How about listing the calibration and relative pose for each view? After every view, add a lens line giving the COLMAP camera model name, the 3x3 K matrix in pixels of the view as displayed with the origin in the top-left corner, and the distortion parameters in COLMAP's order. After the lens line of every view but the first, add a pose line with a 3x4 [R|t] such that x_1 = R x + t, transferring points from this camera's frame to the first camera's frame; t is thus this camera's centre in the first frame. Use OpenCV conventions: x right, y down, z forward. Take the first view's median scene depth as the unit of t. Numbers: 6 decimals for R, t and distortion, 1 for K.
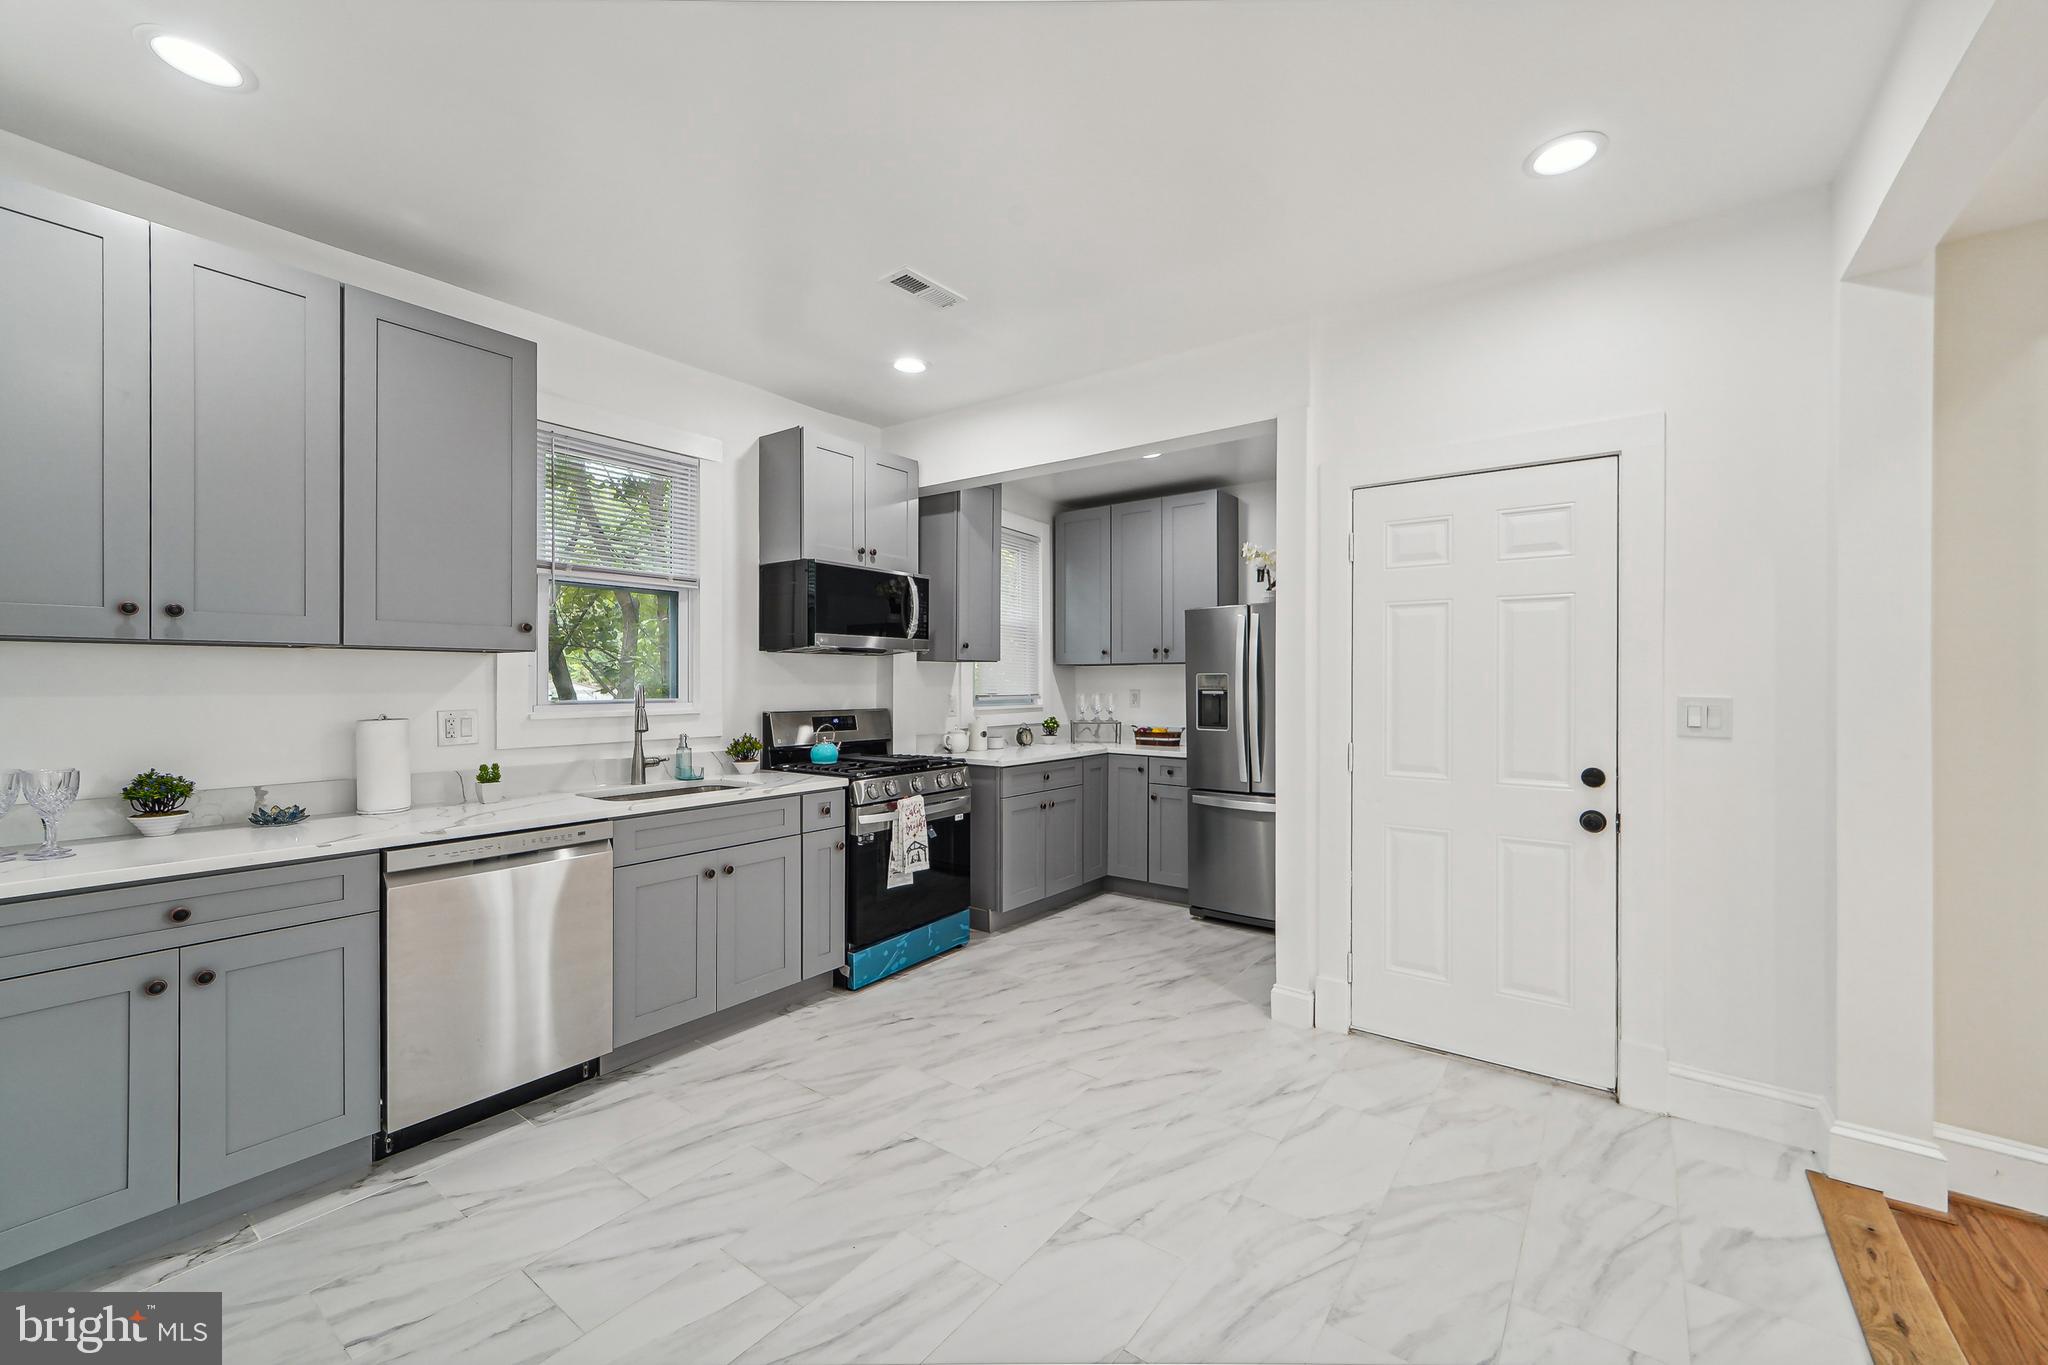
lens RADIAL K [[824.7, 0, 1024.0], [0, 824.7, 682.5], [0, 0, 1]] dist [0.006526, -0.000310]
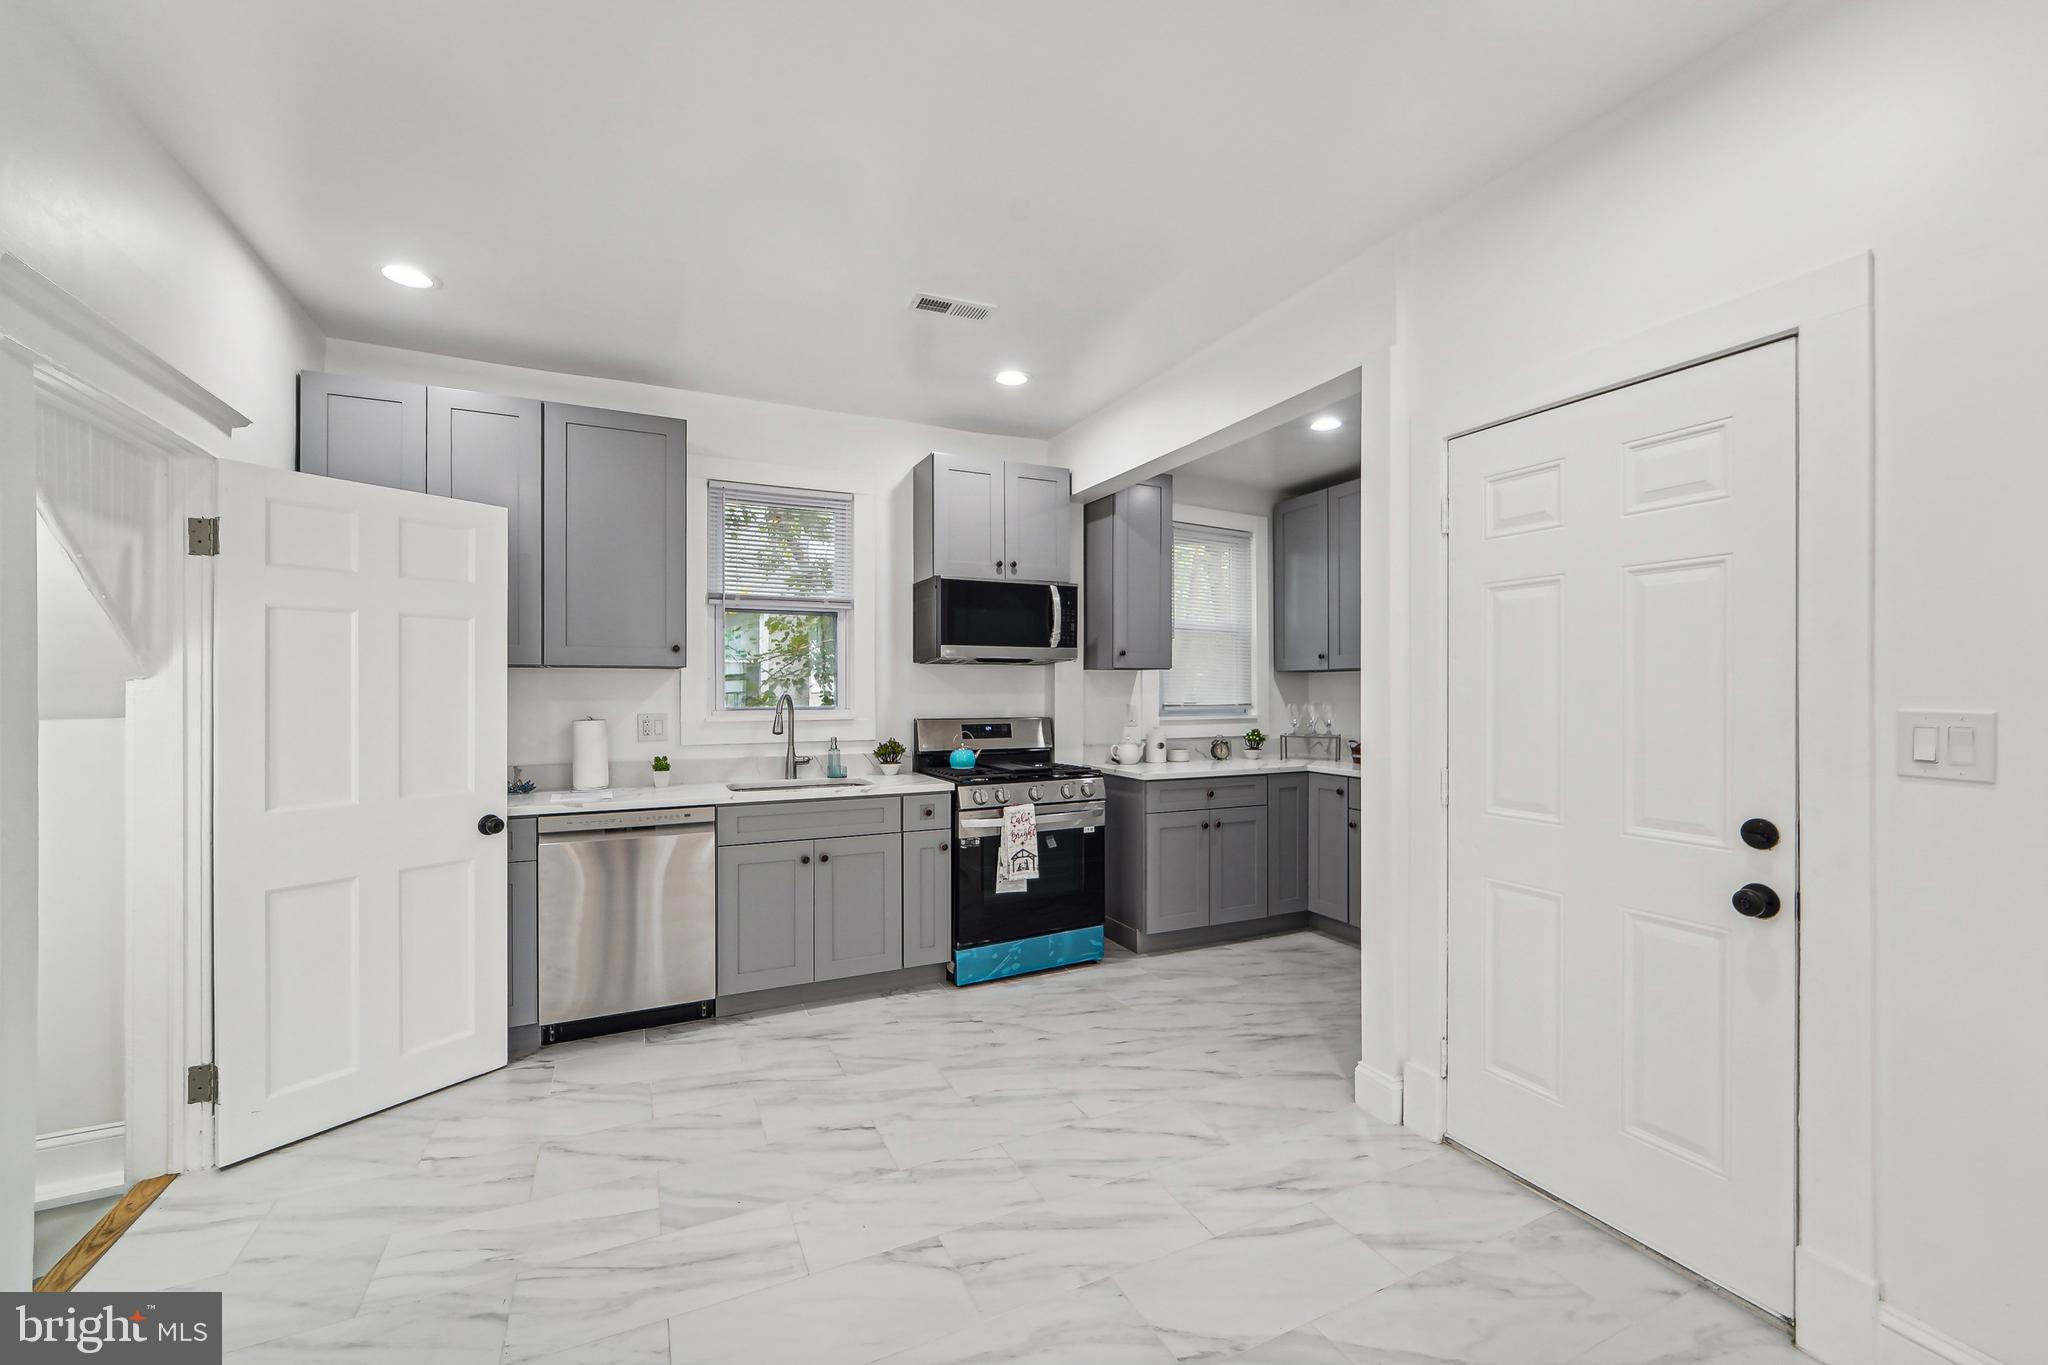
lens RADIAL K [[832.4, 0, 1021.2], [0, 832.4, 690.5], [0, 0, 1]] dist [-0.000373, 0.000244]
pose [[0.881746, -0.003297, -0.471714, 0.361812], [0.002526, 0.999994, -0.002268, 0.001162], [0.471719, 0.000808, 0.881749, 0.108689]]
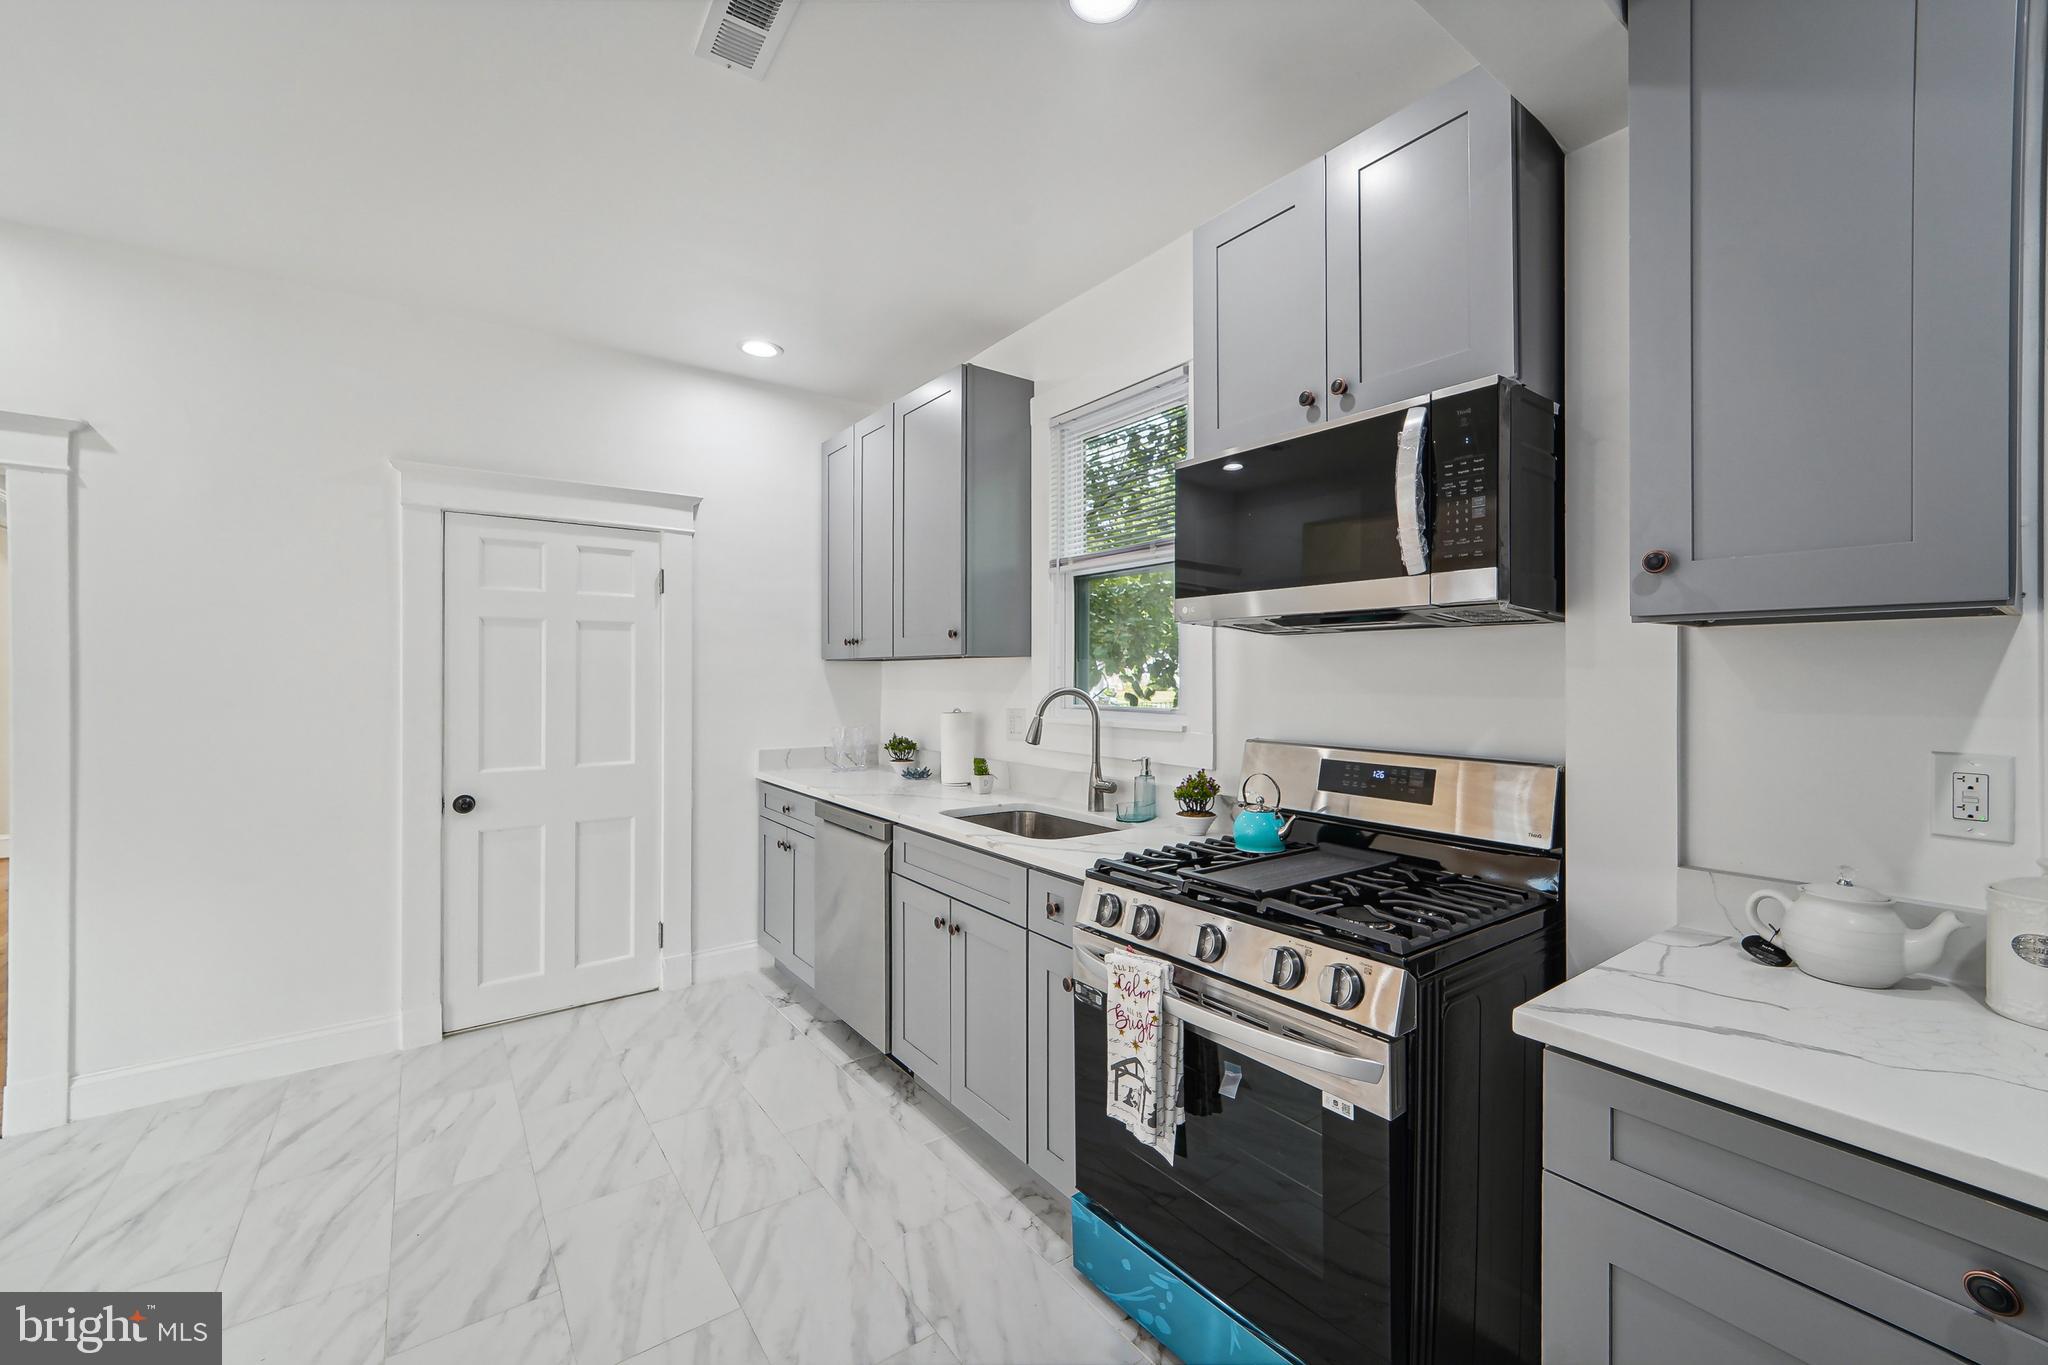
lens RADIAL K [[815.3, 0, 1036.2], [0, 815.3, 670.7], [0, 0, 1]] dist [0.001494, -0.000275]
pose [[-0.282003, -0.007399, -0.959385, 0.308465], [-0.003137, 0.999972, -0.006789, -0.008747], [0.959408, 0.001095, -0.282019, 1.120980]]
